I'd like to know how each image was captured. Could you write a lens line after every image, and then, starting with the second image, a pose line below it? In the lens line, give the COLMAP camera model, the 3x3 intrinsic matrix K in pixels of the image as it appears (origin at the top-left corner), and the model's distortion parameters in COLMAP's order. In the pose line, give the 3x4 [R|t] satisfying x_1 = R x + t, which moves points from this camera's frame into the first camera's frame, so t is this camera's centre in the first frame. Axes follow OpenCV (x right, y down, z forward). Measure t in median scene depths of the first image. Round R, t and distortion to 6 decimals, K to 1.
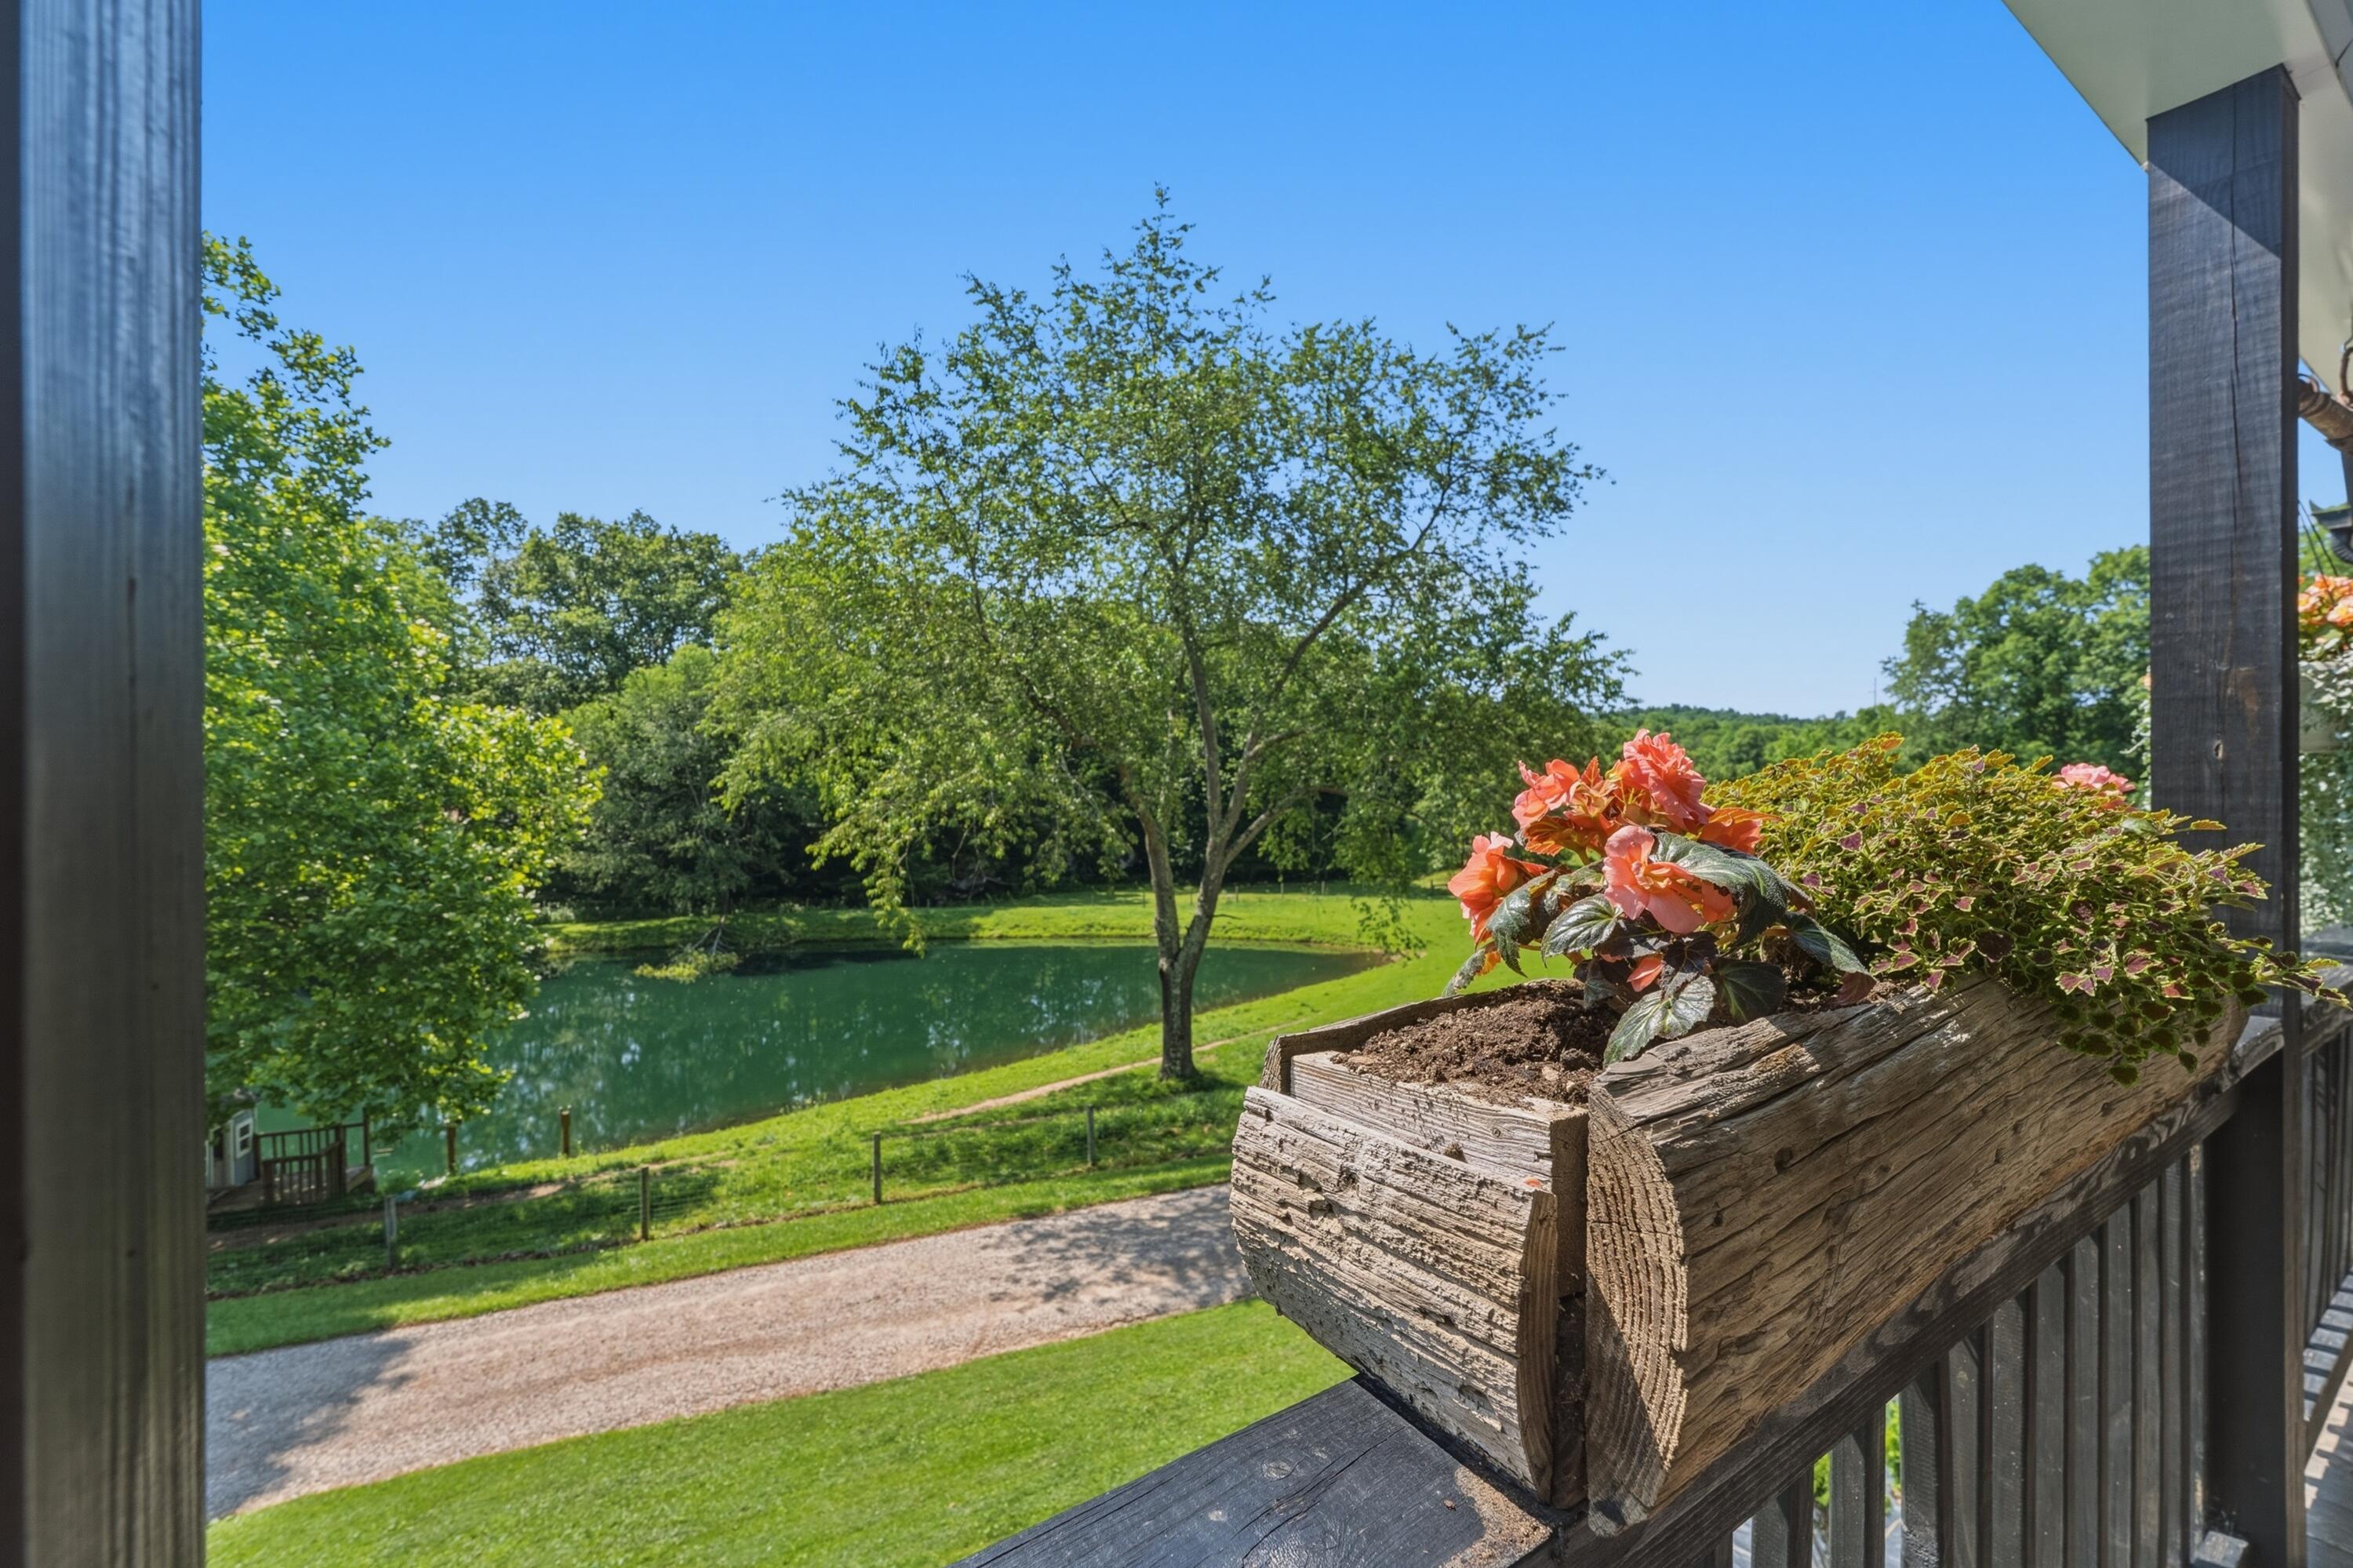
lens RADIAL K [[995.0, 0, 1168.8], [0, 995.0, 785.3], [0, 0, 1]] dist [0.000494, 0.000029]
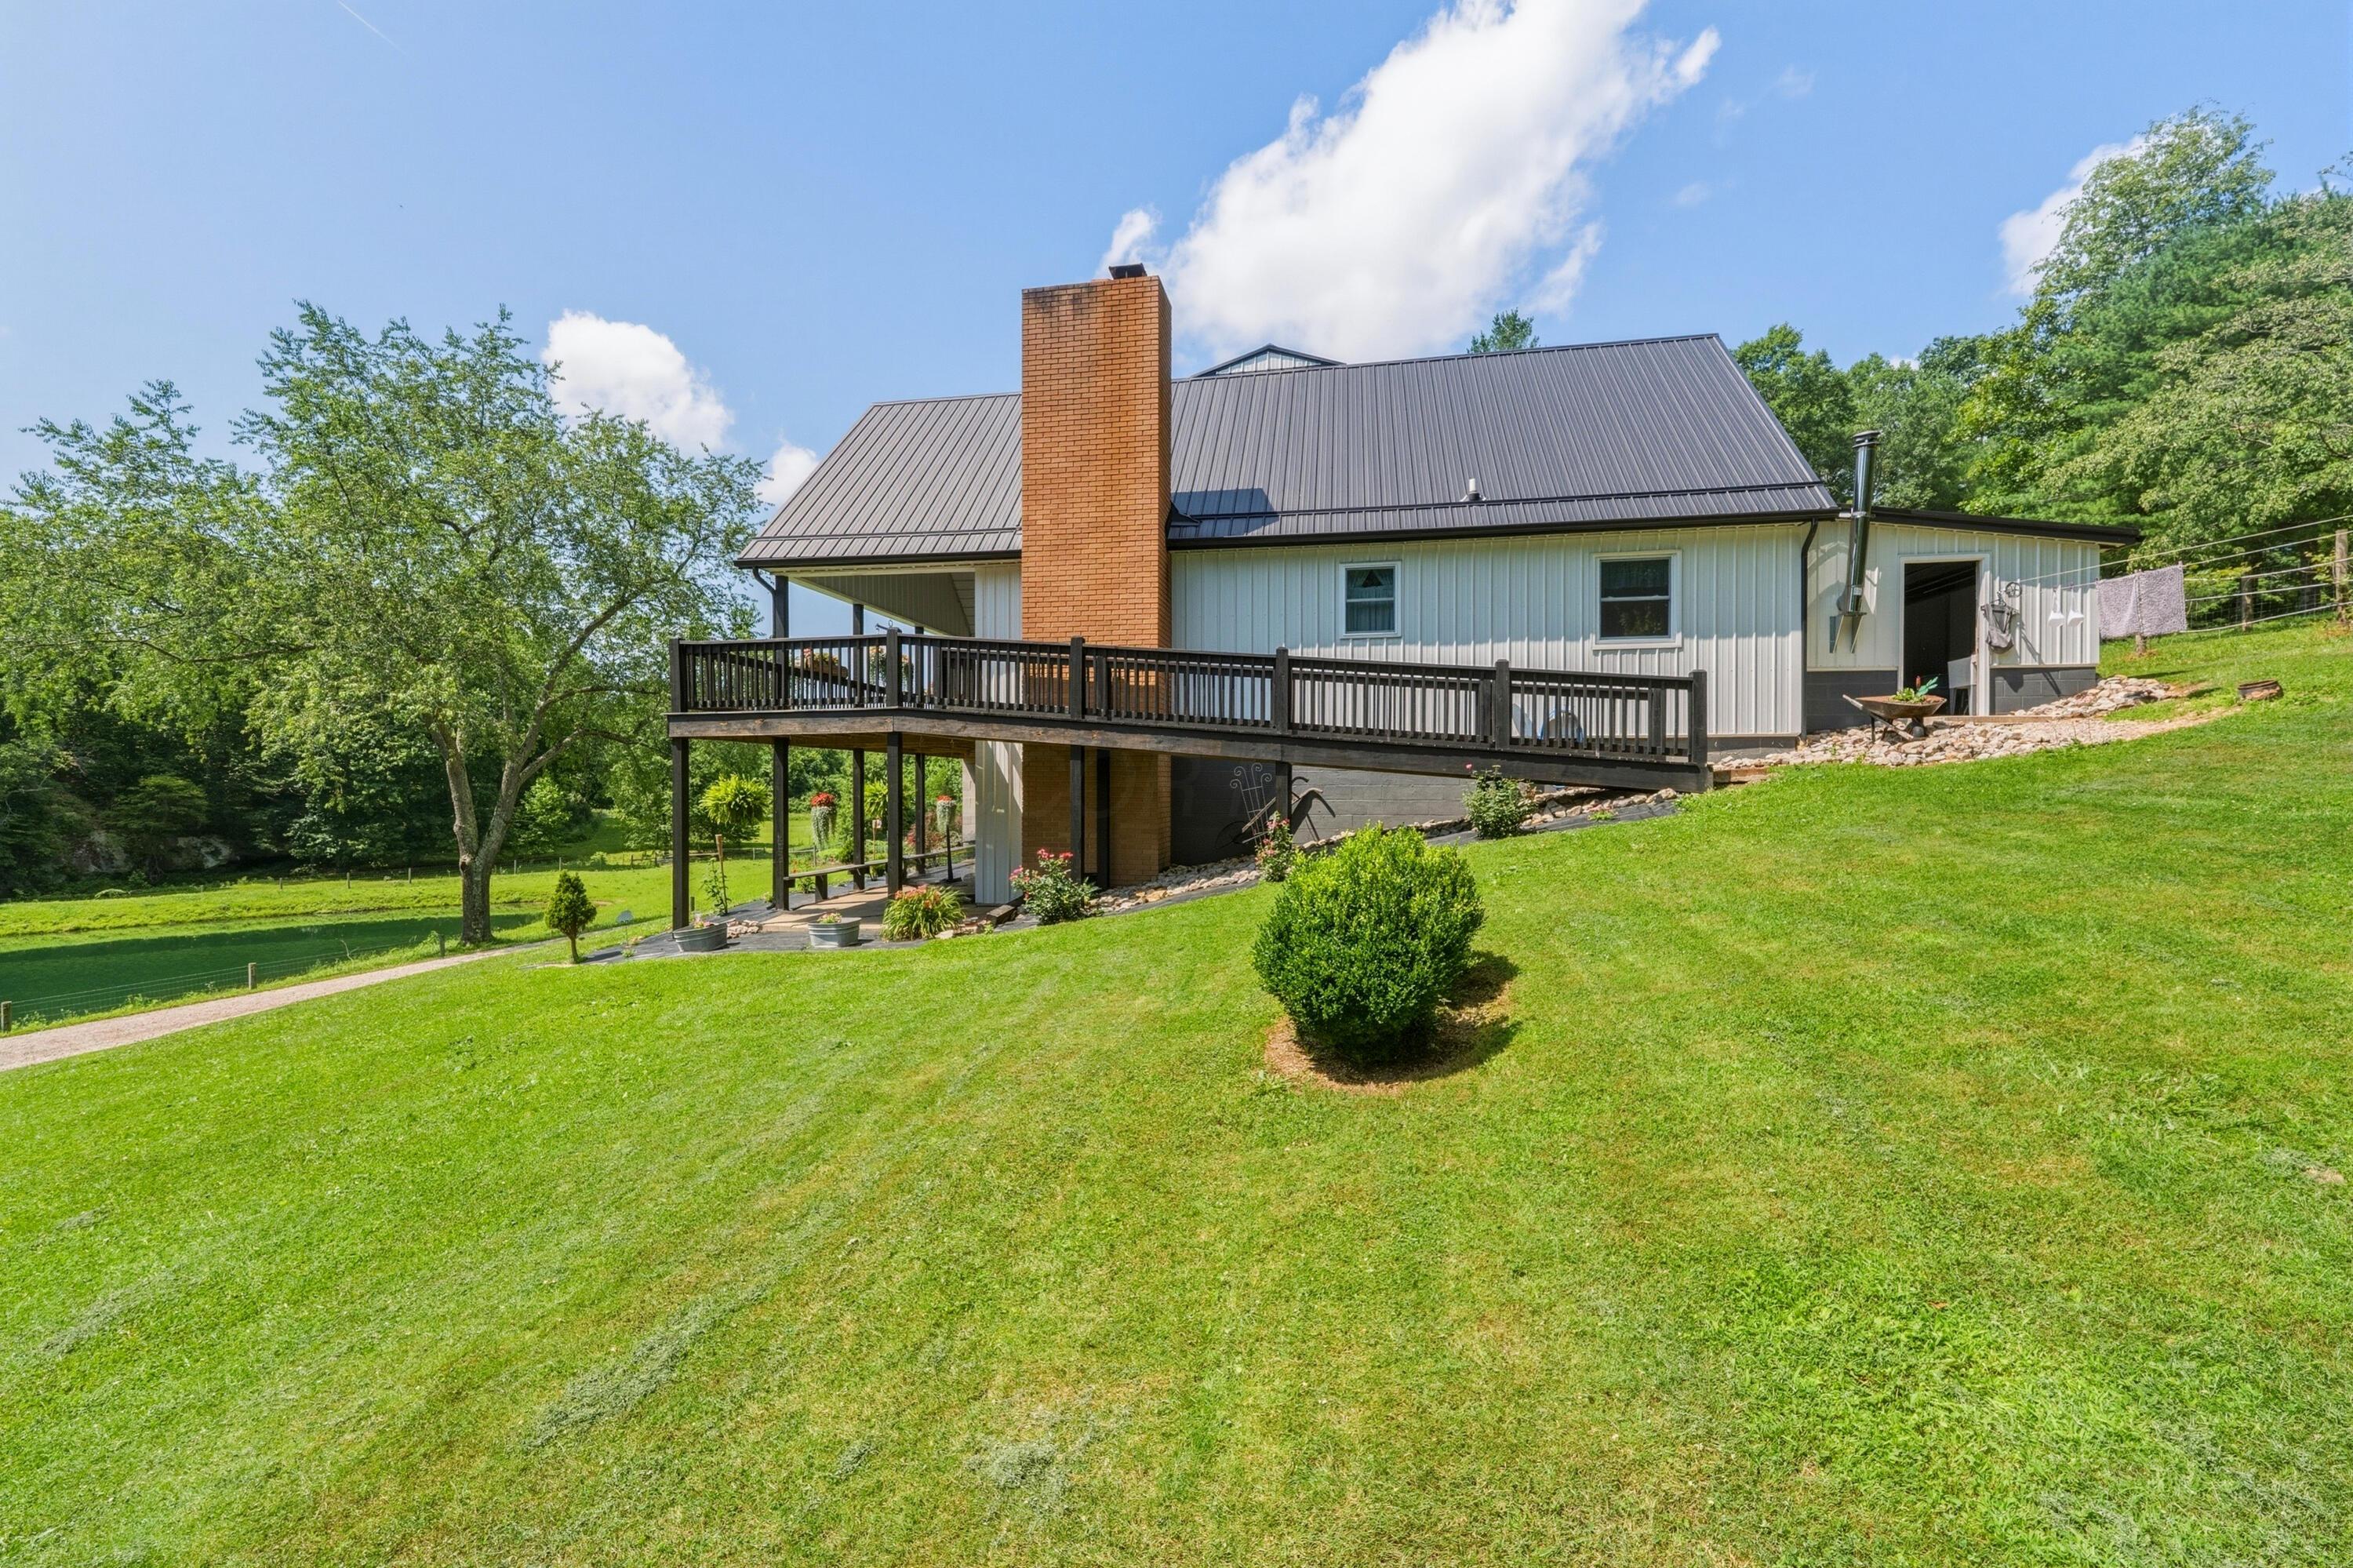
lens RADIAL K [[962.9, 0, 1175.9], [0, 962.9, 801.5], [0, 0, 1]] dist [0.001315, 0.000225]
pose [[0.695379, -0.003267, 0.718636, -0.291389], [-0.001754, 0.999979, 0.006244, 0.102565], [-0.718641, -0.005603, 0.695359, -0.610820]]
